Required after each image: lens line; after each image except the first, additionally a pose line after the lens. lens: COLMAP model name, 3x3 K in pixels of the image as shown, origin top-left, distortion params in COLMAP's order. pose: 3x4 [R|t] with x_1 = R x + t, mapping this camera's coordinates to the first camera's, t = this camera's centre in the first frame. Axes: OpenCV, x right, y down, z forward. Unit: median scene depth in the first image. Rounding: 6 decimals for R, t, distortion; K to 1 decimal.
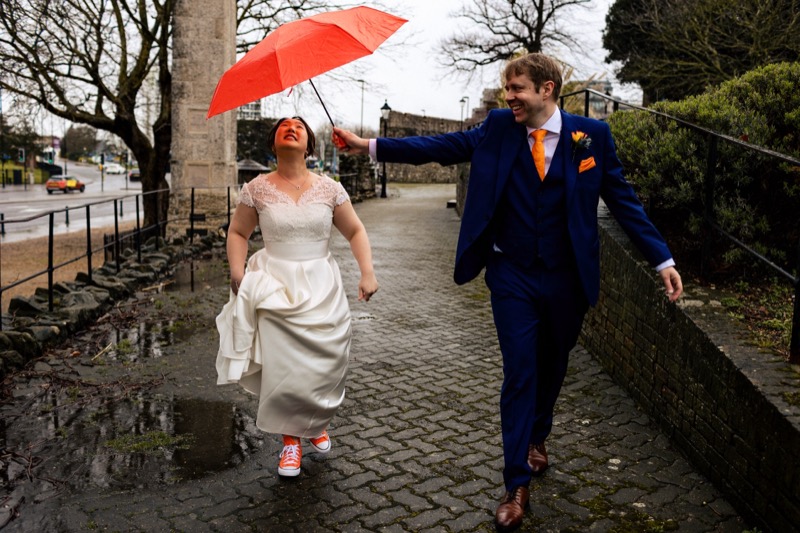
lens RADIAL K [[791.8, 0, 400.0], [0, 791.8, 266.5], [0, 0, 1]] dist [0.014342, 0.008067]
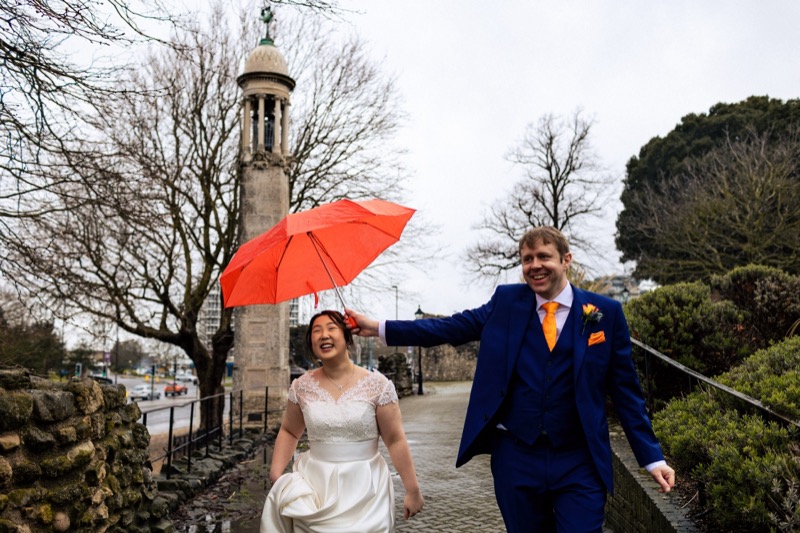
lens RADIAL K [[791.8, 0, 400.0], [0, 791.8, 266.5], [0, 0, 1]] dist [0.014342, 0.008067]
pose [[0.998244, -0.044462, -0.039152, 0.001273], [0.033281, 0.967599, -0.250288, 0.012825], [0.049012, 0.248545, 0.967380, -0.084095]]
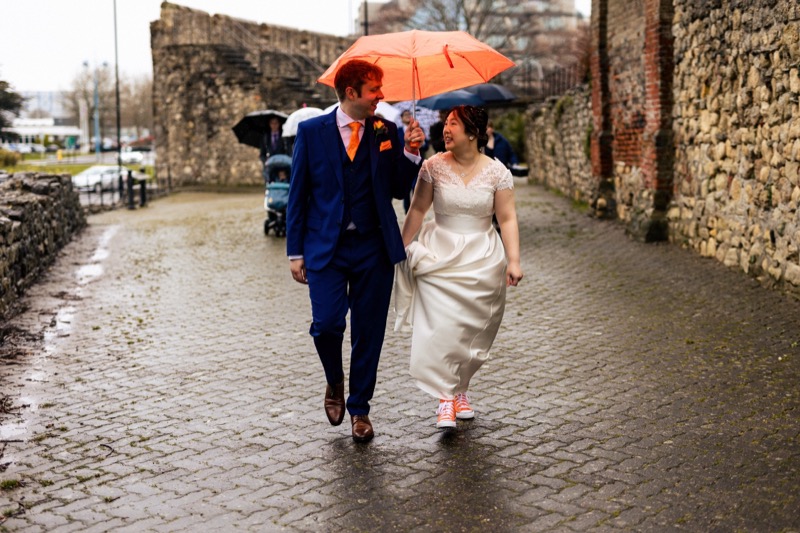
lens RADIAL K [[1146.8, 0, 400.0], [0, 1146.8, 266.5], [0, 0, 1]] dist [-0.014415, -0.048046]
pose [[0.988133, -0.054816, 0.143484, 0.019034], [0.056481, 0.998375, -0.007554, -0.119666], [-0.142837, 0.015568, 0.989624, 0.894307]]
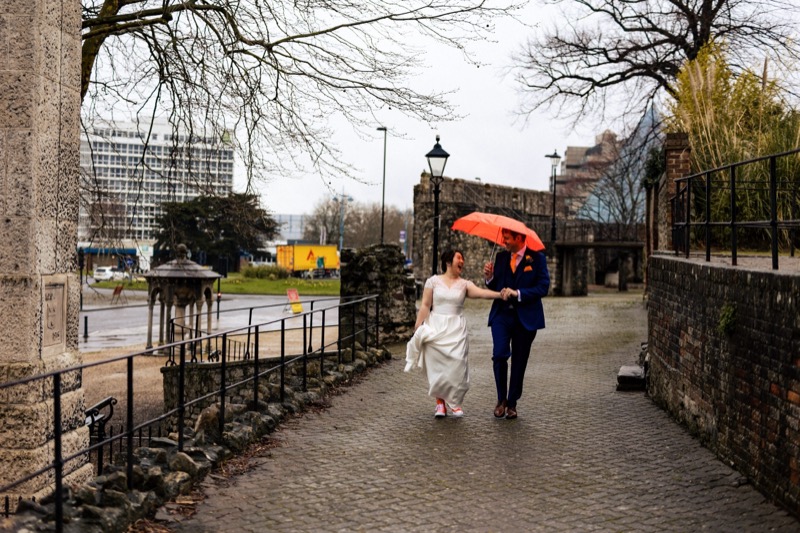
lens RADIAL K [[1146.8, 0, 400.0], [0, 1146.8, 266.5], [0, 0, 1]] dist [-0.014415, -0.048046]
pose [[0.999473, -0.007066, -0.031696, -0.018768], [0.003136, 0.992481, -0.122355, -0.046670], [0.032322, 0.122191, 0.991980, 0.312778]]
